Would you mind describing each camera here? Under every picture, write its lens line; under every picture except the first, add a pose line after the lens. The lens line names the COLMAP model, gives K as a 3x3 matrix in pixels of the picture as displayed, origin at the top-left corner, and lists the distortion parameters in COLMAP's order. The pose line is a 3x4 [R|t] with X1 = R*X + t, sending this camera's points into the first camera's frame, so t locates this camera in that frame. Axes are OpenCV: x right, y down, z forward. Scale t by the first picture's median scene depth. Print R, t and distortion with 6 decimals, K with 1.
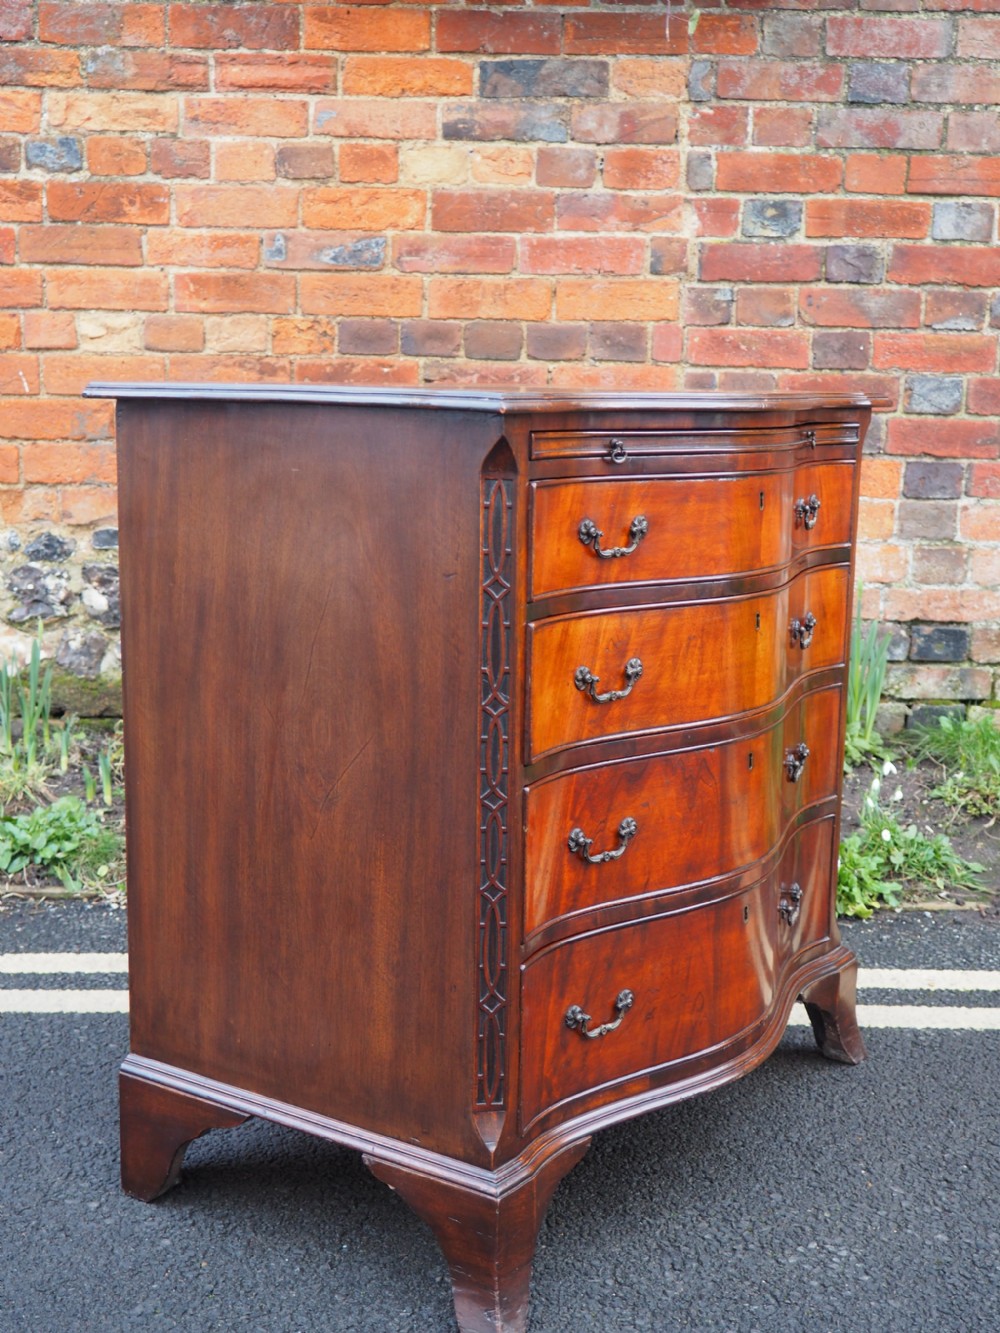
lens RADIAL K [[1706.5, 0, 508.9], [0, 1706.5, 669.7], [0, 0, 1]] dist [0.013707, 0.026477]
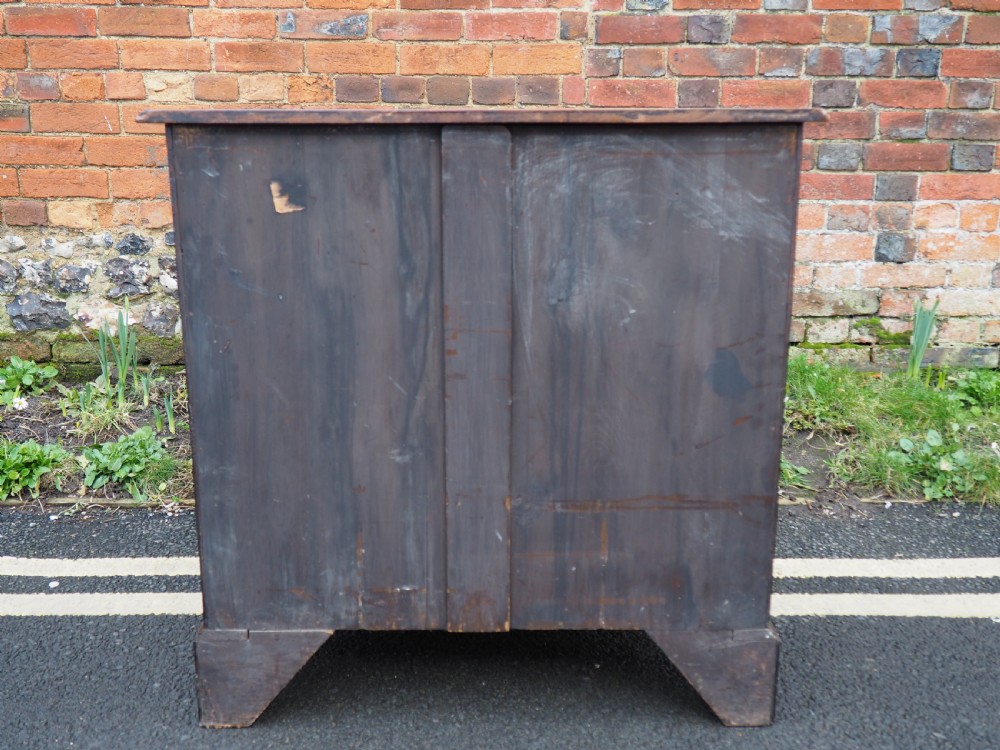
lens RADIAL K [[984.7, 0, 494.6], [0, 984.7, 355.5], [0, 0, 1]] dist [0.073309, -0.121246]
pose [[0.999802, -0.017016, 0.010305, 0.017009], [0.016416, 0.998306, 0.055813, -0.022183], [-0.011237, -0.055633, 0.998388, 0.187468]]
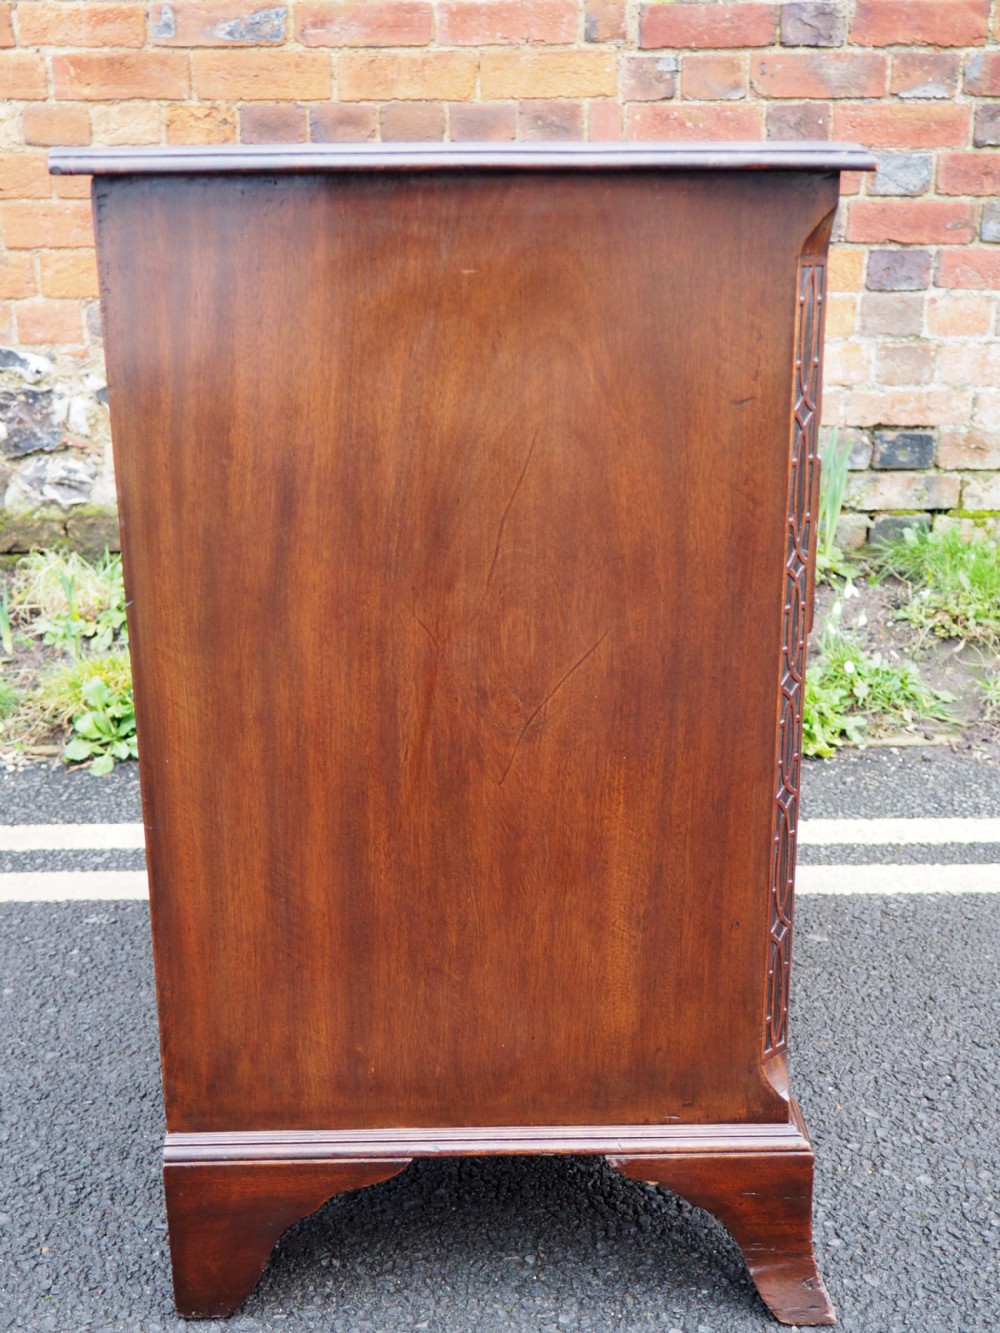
lens RADIAL K [[1577.1, 0, 498.8], [0, 1577.1, 669.1], [0, 0, 1]] dist [0.015934, 0.013439]
pose [[0.999579, -0.028489, 0.005420, 0.024015], [0.027566, 0.991455, 0.127503, -0.013137], [-0.009007, -0.127300, 0.991823, 0.137529]]
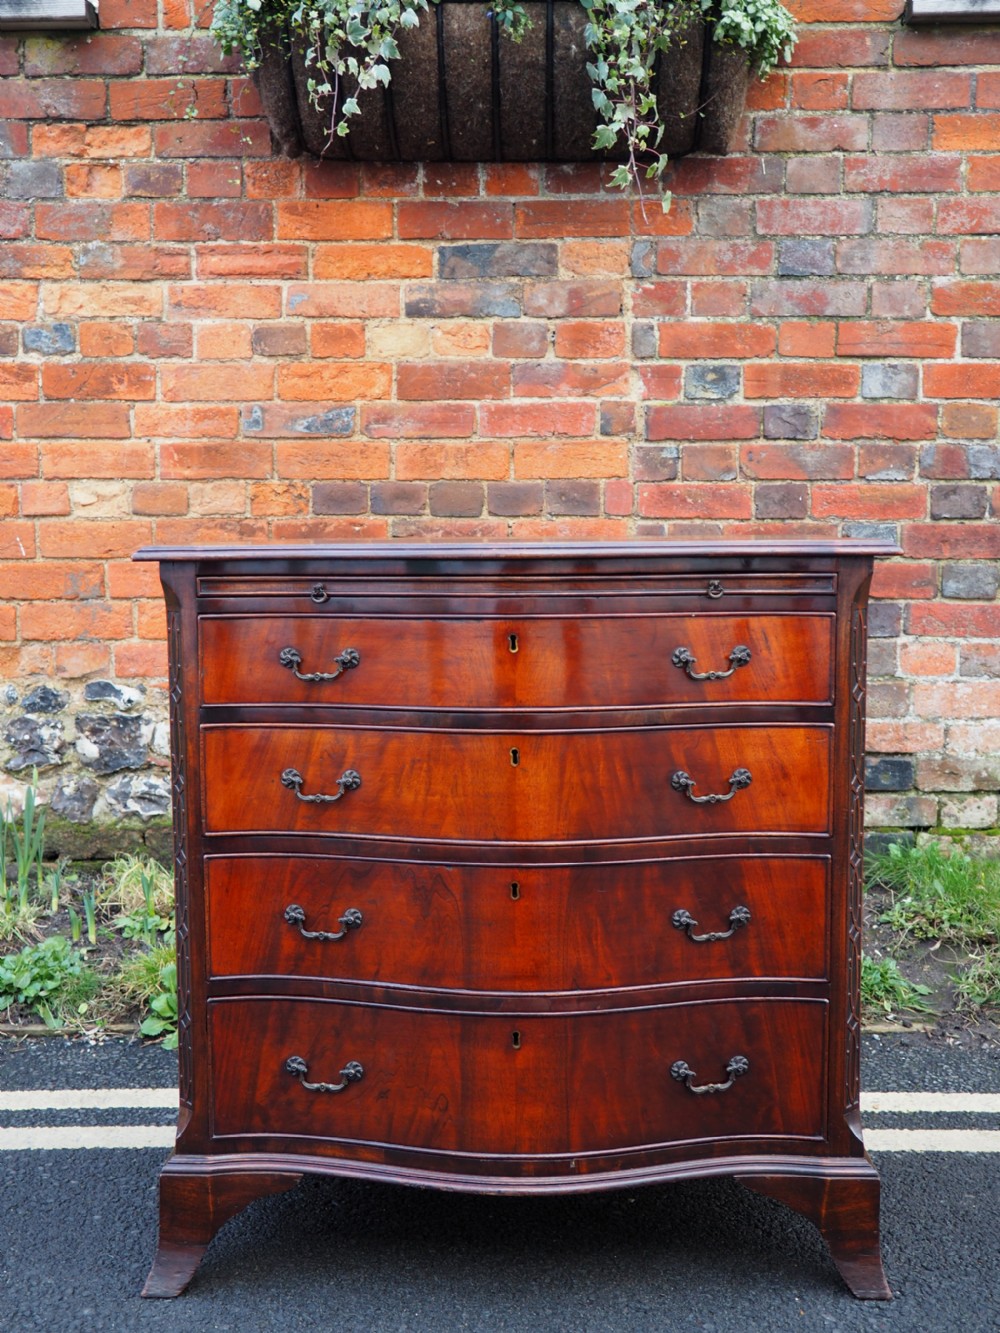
lens RADIAL K [[1591.4, 0, 502.1], [0, 1591.4, 666.6], [0, 0, 1]] dist [0.017768, 0.000981]
pose [[0.999720, -0.020221, -0.012302, 0.029962], [0.019085, 0.996087, -0.086292, -0.001085], [0.013999, 0.086033, 0.996194, 0.012708]]
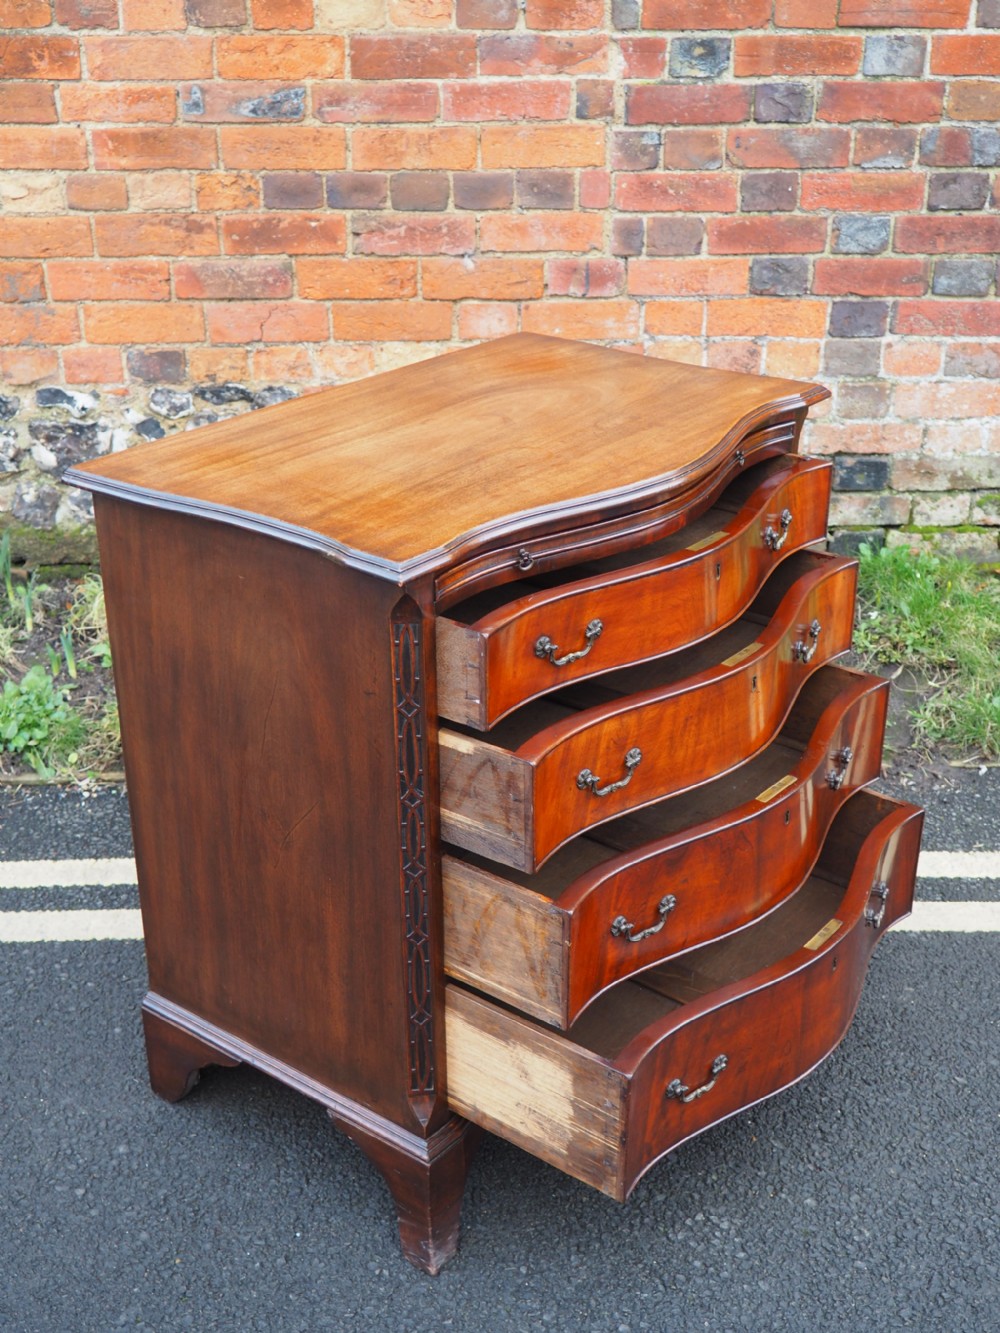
lens RADIAL K [[1642.8, 0, 505.4], [0, 1642.8, 667.2], [0, 0, 1]] dist [0.027361, -0.013822]
pose [[0.999513, -0.030337, 0.007250, 0.025601], [0.027561, 0.967825, 0.250111, -0.164757], [-0.014604, -0.249789, 0.968190, 0.003481]]
